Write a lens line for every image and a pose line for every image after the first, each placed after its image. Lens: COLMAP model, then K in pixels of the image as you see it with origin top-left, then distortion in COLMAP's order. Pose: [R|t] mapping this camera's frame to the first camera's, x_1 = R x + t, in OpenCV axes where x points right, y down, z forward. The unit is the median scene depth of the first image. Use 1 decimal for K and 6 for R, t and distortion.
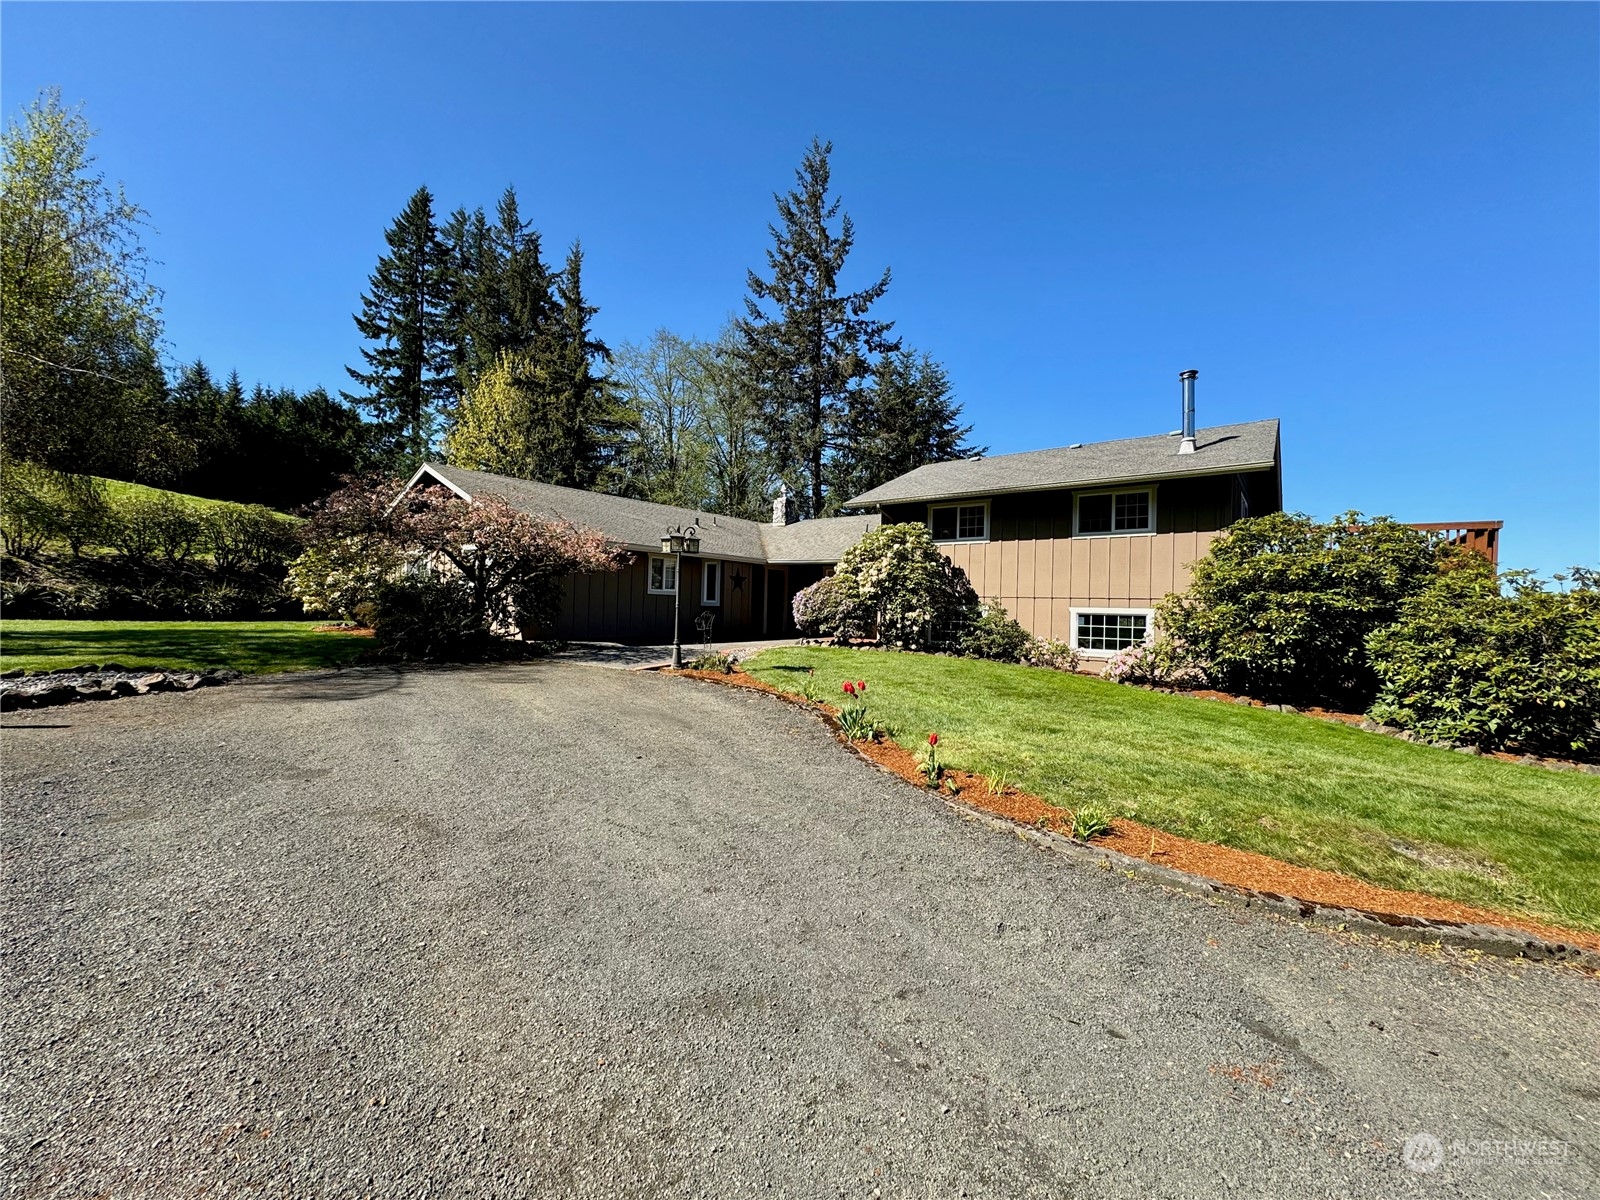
lens RADIAL K [[636.0, 0, 800.4], [0, 636.0, 600.5], [0, 0, 1]] dist [-0.003859, 0.000771]
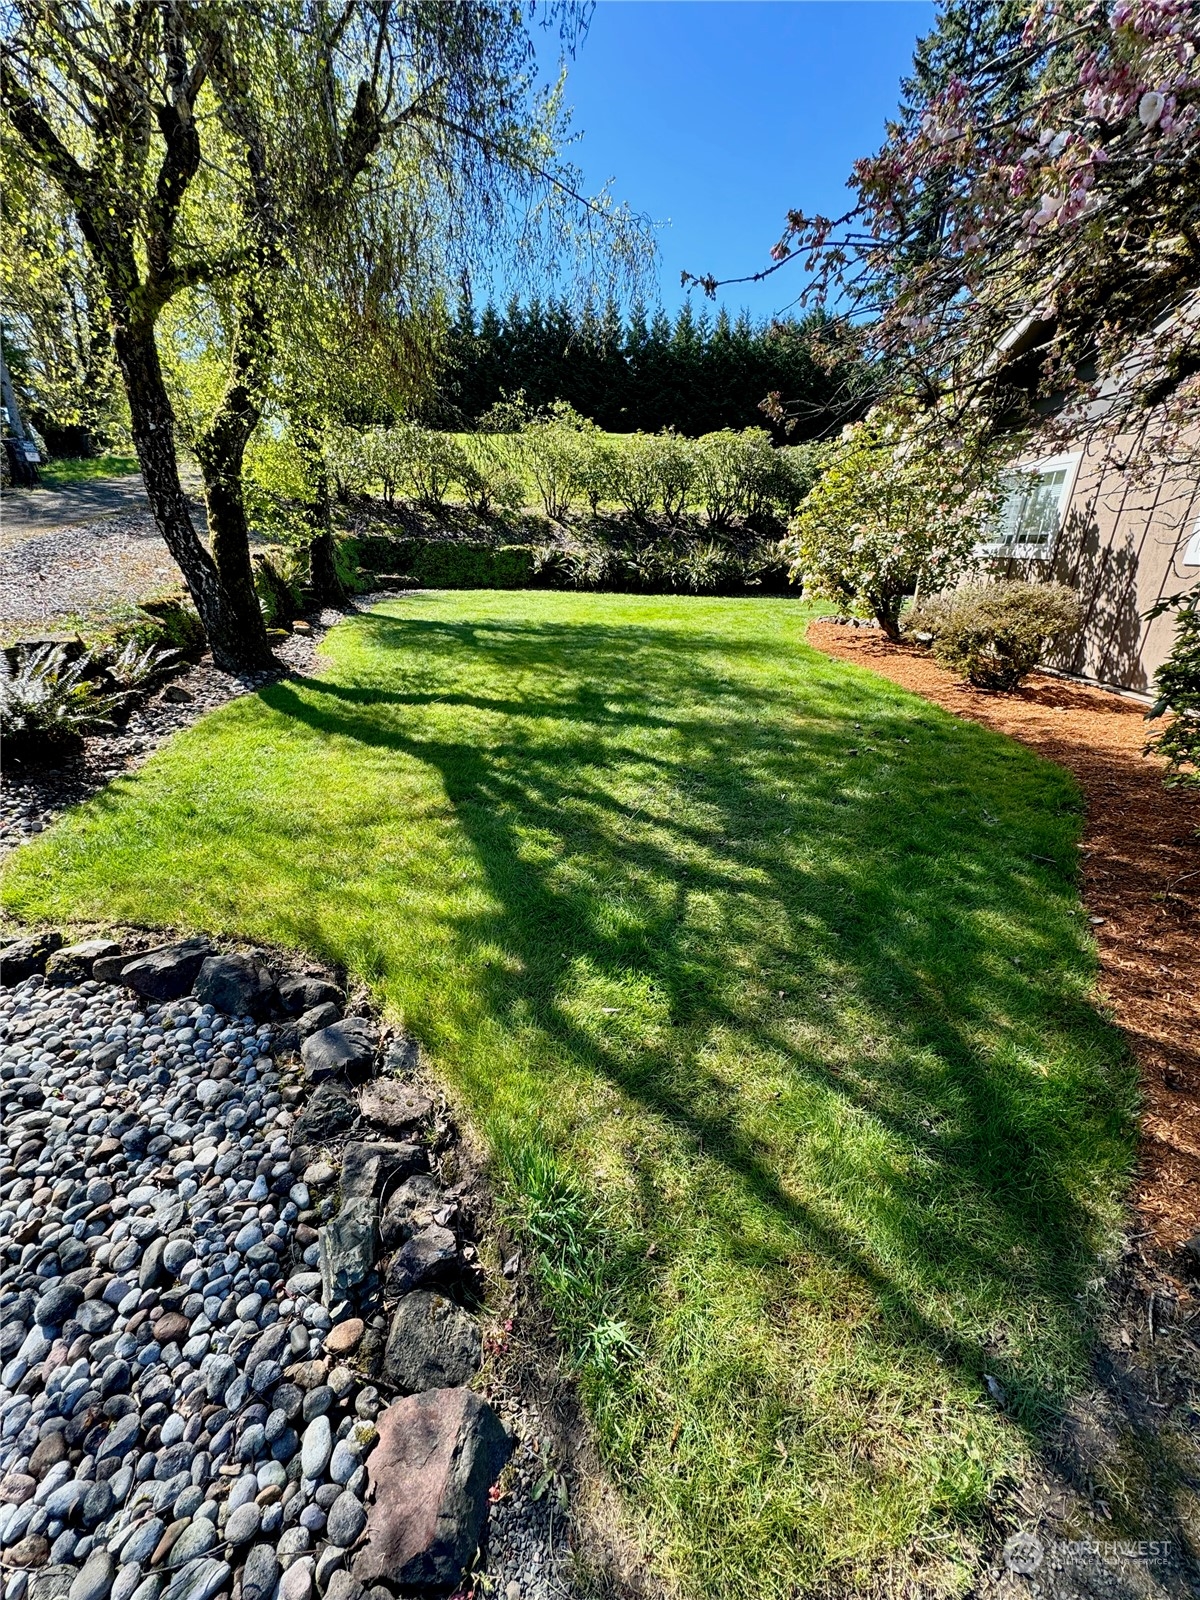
lens RADIAL K [[636.0, 0, 598.8], [0, 636.0, 800.7], [0, 0, 1]] dist [-0.003859, 0.000771]
pose [[0.604300, 0.288820, -0.742567, -0.310970], [0.004265, 0.930800, 0.365504, -0.019105], [0.796746, -0.224041, 0.561250, 0.369830]]
